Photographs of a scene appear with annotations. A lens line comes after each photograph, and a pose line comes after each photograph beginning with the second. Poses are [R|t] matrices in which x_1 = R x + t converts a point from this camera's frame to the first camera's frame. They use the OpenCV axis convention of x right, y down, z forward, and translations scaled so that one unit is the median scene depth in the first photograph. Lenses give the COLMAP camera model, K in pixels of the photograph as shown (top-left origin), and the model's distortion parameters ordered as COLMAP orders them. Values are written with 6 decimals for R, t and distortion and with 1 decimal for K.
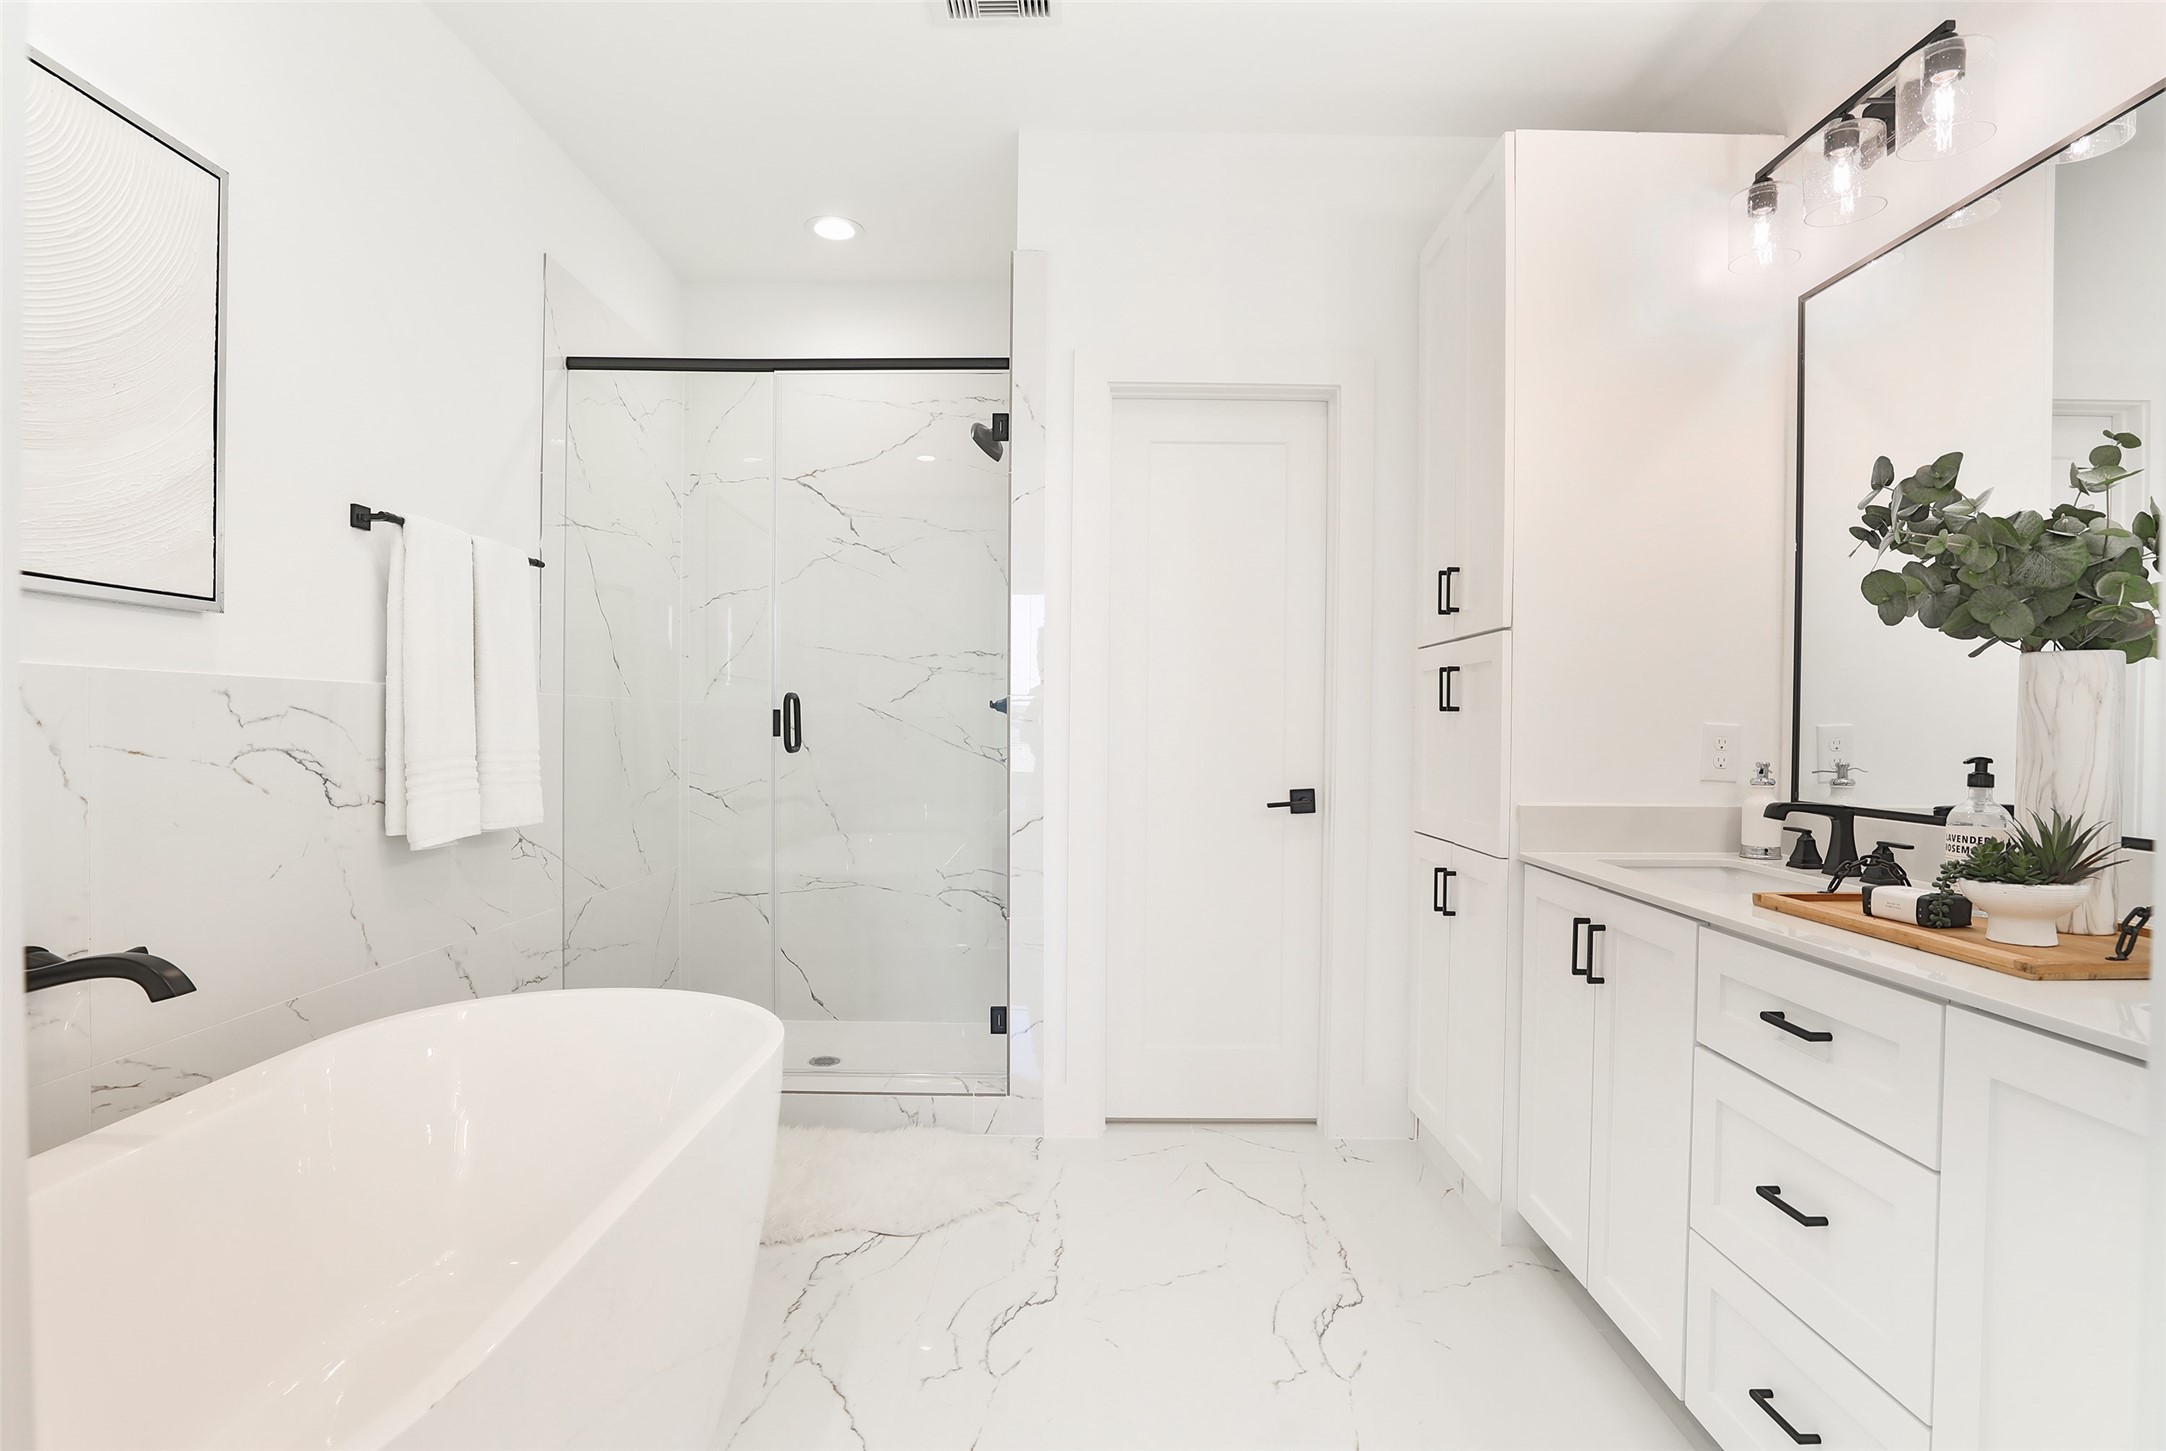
lens RADIAL K [[1037.9, 0, 1080.0], [0, 1037.9, 744.0], [0, 0, 1]] dist [-0.041178, 0.010817]
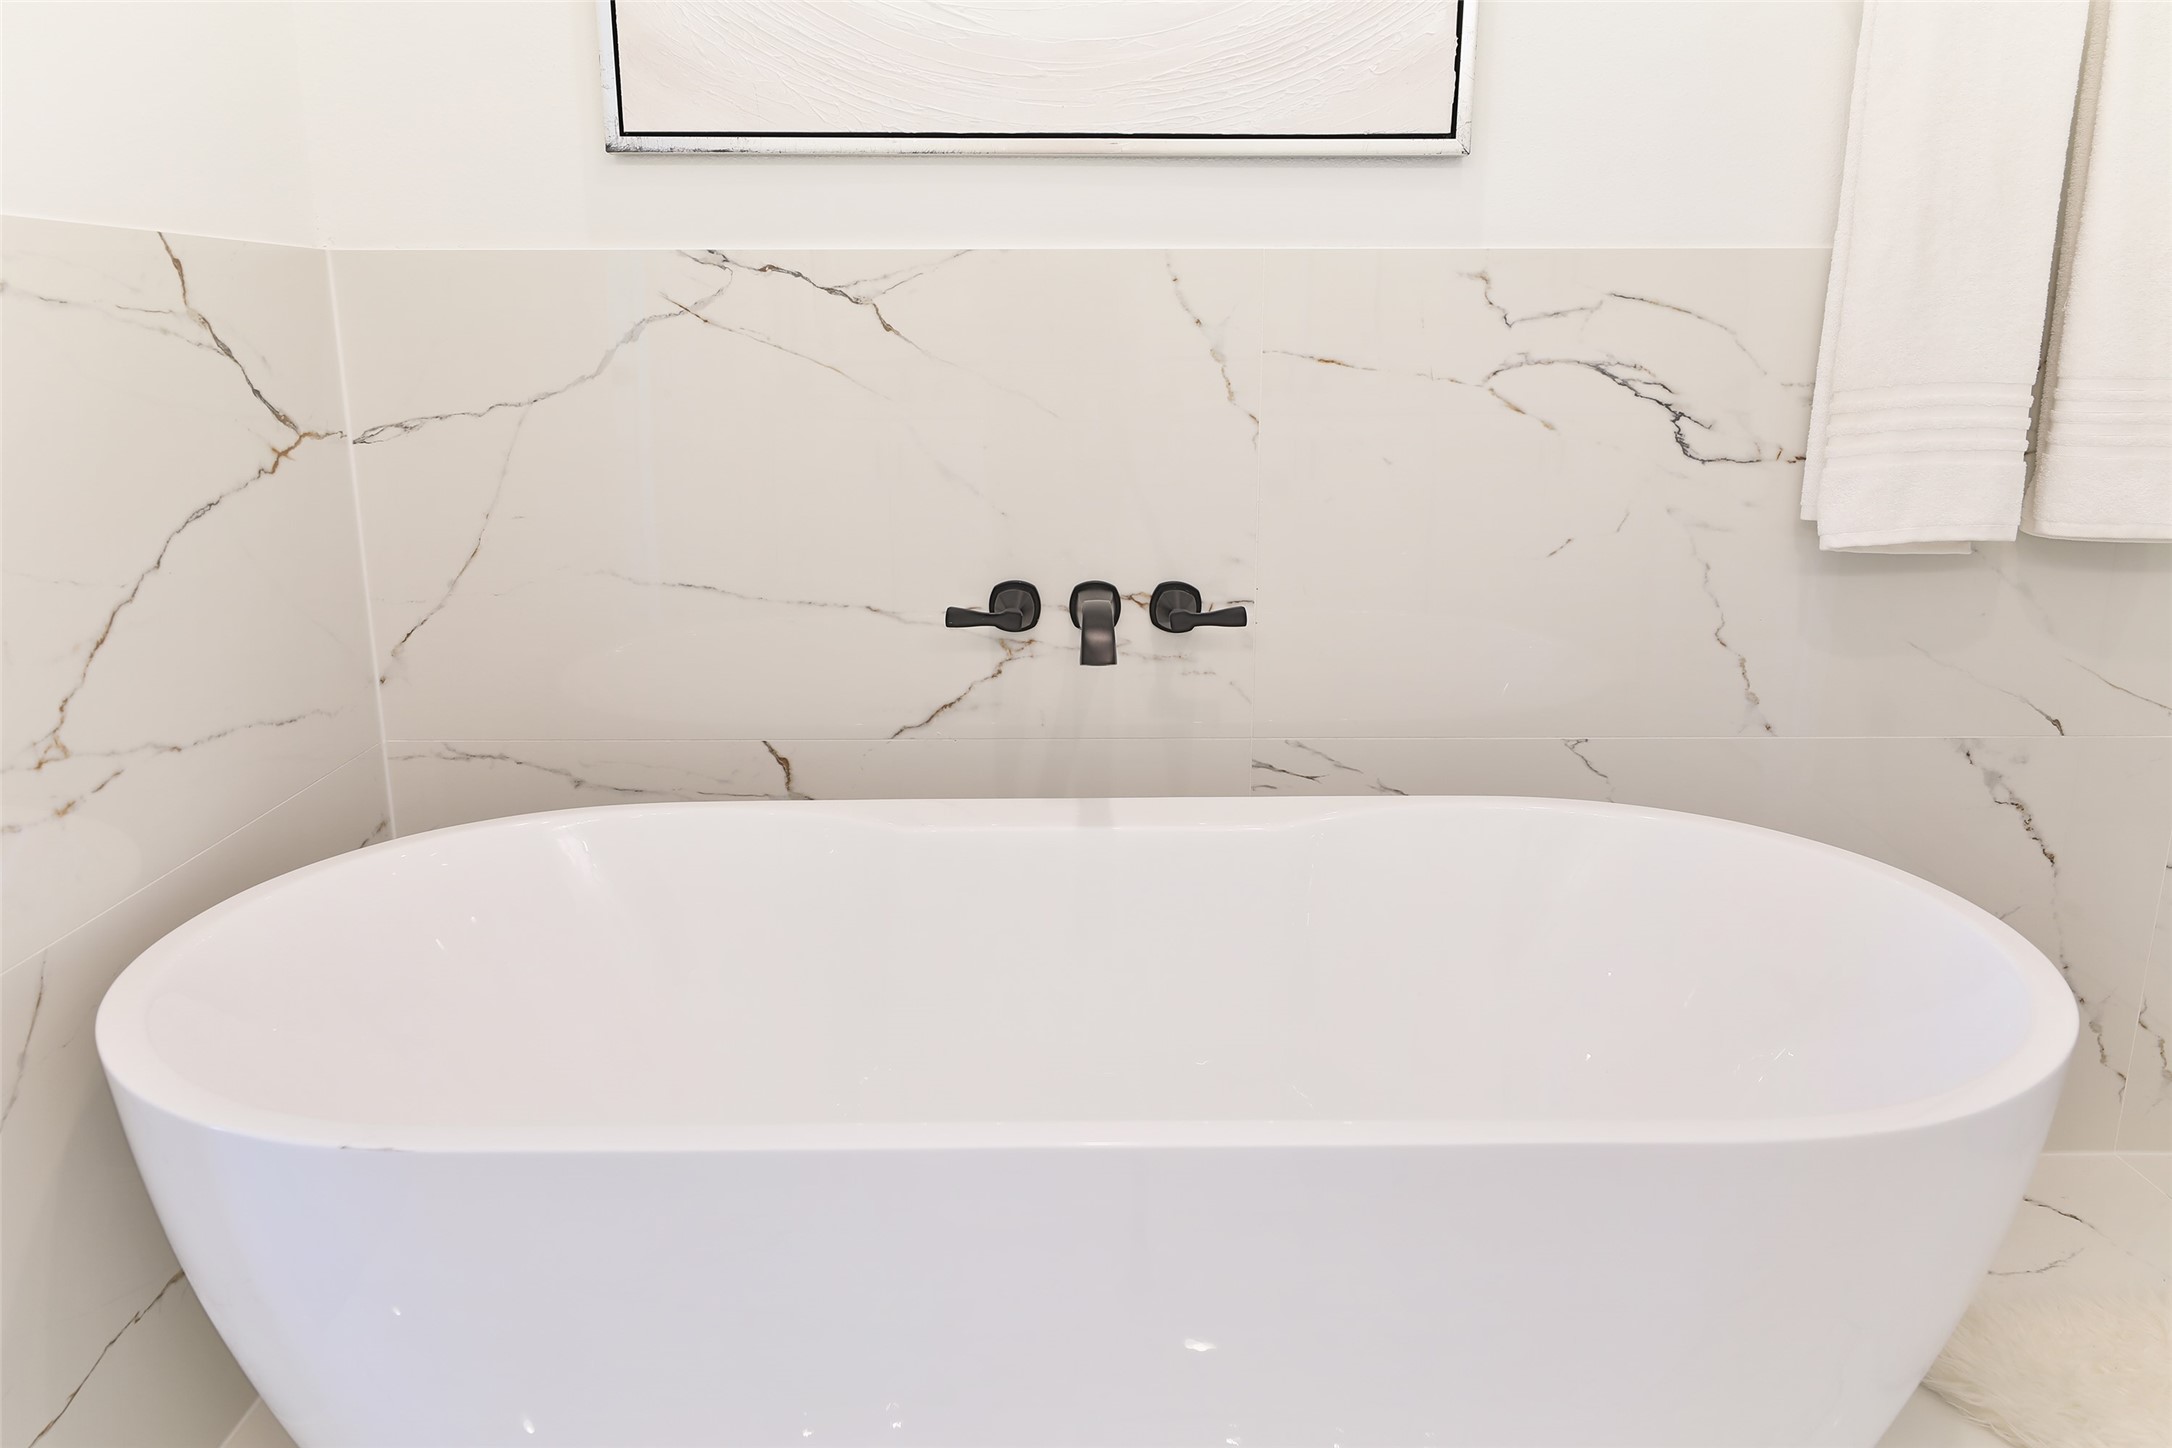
lens RADIAL K [[1504.0, 0, 1087.0], [0, 1504.0, 713.6], [0, 0, 1]] dist [0.003844, 0.001720]
pose [[0.022105, 0.224890, -0.974133, 0.206314], [-0.014642, 0.974340, 0.224606, 0.013276], [0.999648, 0.009298, 0.024831, 0.673259]]
